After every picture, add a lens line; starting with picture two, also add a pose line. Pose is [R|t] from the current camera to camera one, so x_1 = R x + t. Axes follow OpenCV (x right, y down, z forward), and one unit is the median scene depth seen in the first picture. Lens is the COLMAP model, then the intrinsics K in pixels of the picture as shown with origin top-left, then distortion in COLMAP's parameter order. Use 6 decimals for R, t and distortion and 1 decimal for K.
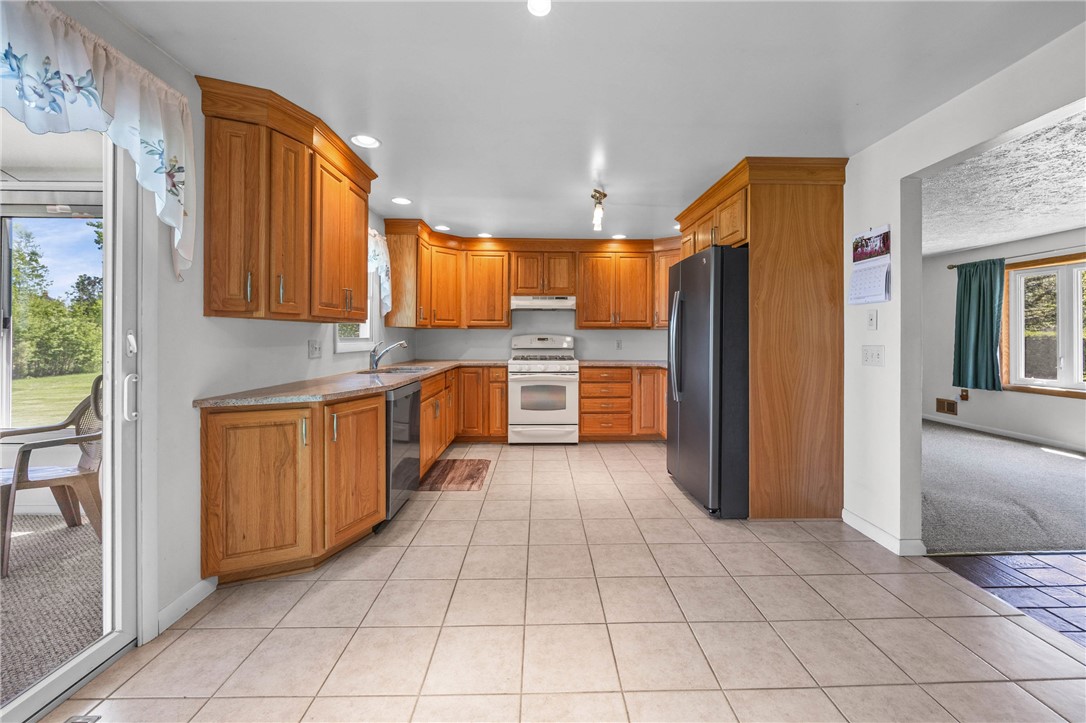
lens RADIAL K [[428.1, 0, 543.3], [0, 428.1, 334.6], [0, 0, 1]] dist [-0.009680, 0.000661]
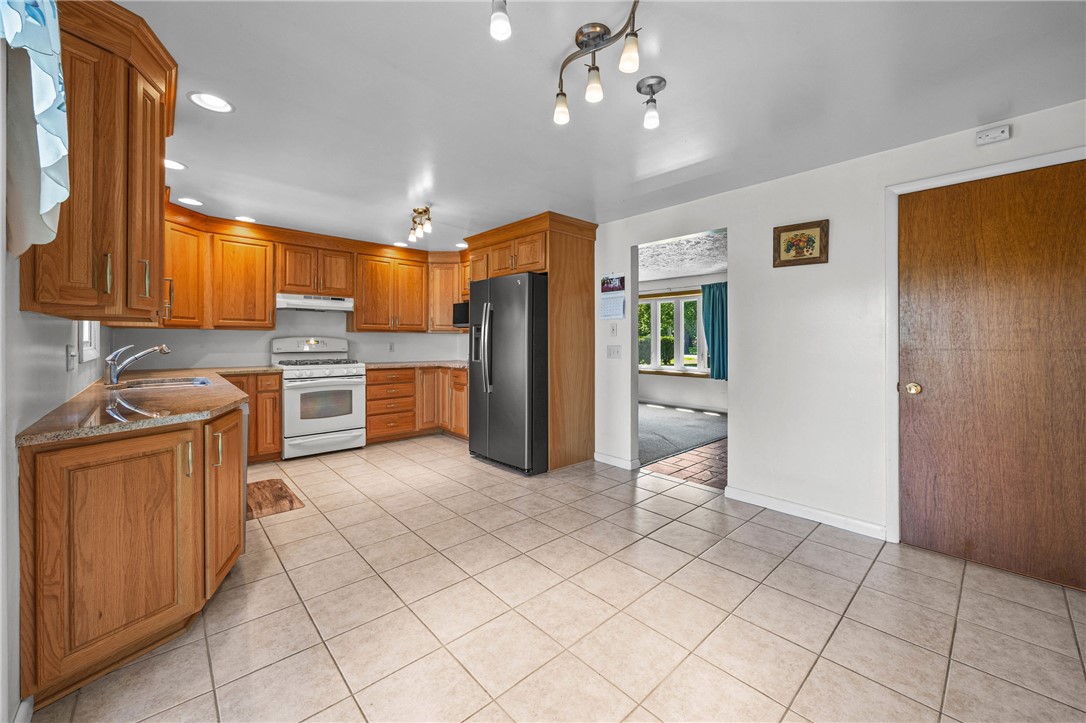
lens RADIAL K [[428.1, 0, 543.3], [0, 428.1, 334.6], [0, 0, 1]] dist [-0.009680, 0.000661]
pose [[0.749579, 0.008303, 0.661862, -0.311207], [-0.005359, 0.999965, -0.006475, -0.002598], [-0.661893, 0.001306, 0.749597, -0.024098]]
